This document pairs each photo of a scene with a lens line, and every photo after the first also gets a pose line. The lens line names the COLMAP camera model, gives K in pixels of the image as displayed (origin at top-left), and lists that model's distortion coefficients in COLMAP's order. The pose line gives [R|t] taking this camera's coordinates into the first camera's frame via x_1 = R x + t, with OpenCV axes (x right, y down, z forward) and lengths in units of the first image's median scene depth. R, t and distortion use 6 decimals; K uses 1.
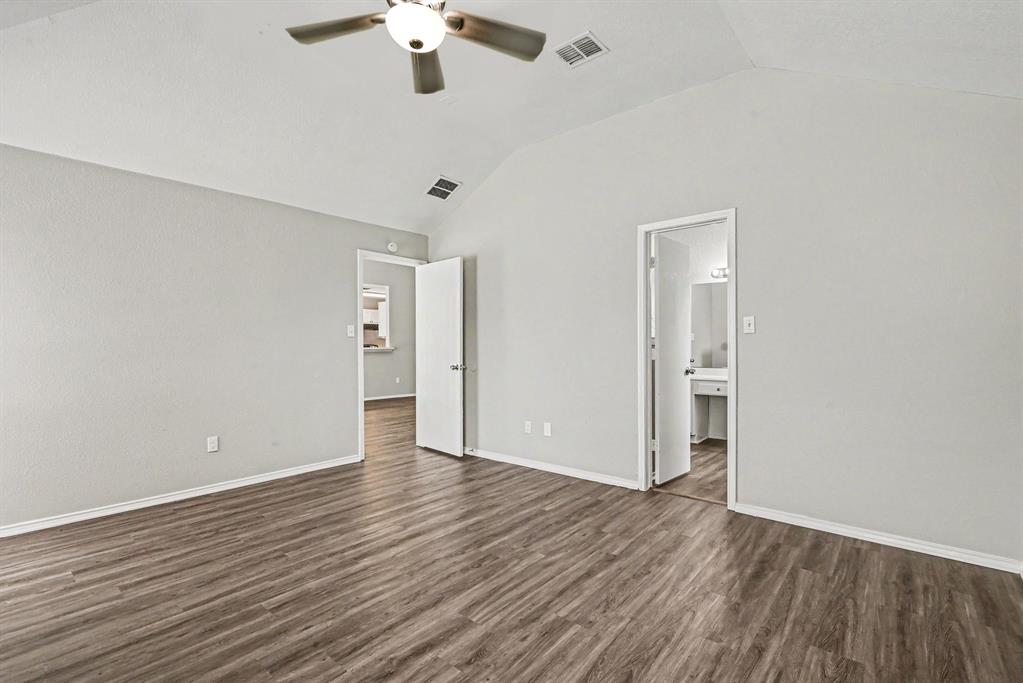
lens RADIAL K [[467.9, 0, 511.2], [0, 467.9, 343.5], [0, 0, 1]] dist [0.003127, -0.000558]
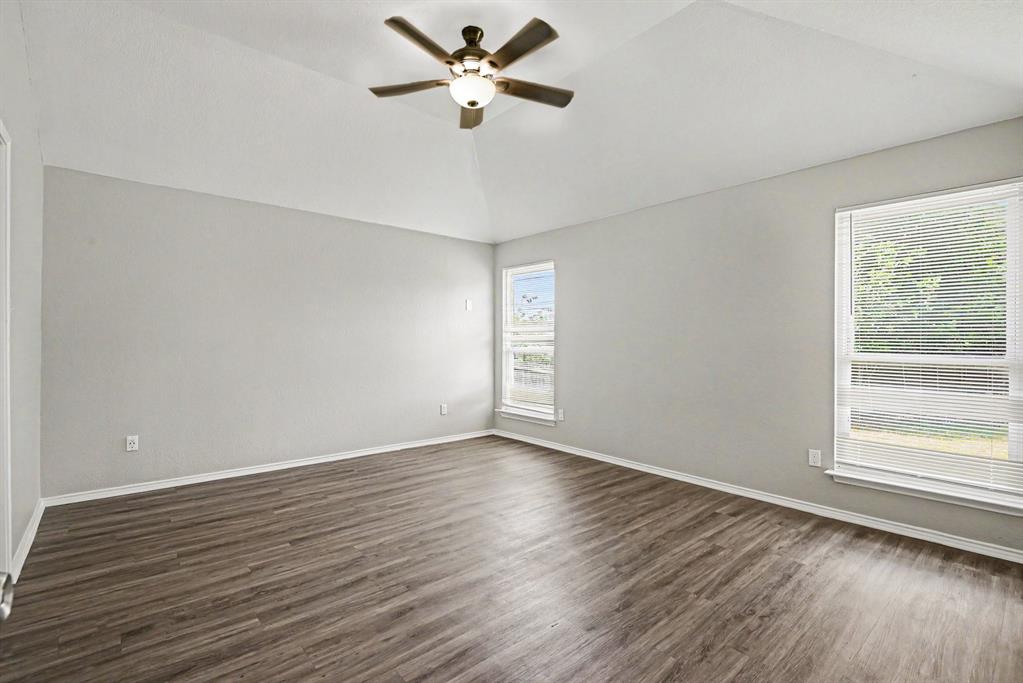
lens RADIAL K [[467.9, 0, 512.0], [0, 467.9, 341.3], [0, 0, 1]] dist [0.003127, -0.000558]
pose [[-0.986925, -0.007489, 0.161006, -0.415590], [-0.008165, 0.999960, -0.003543, 0.005515], [-0.160973, -0.004811, -0.986947, 1.892809]]
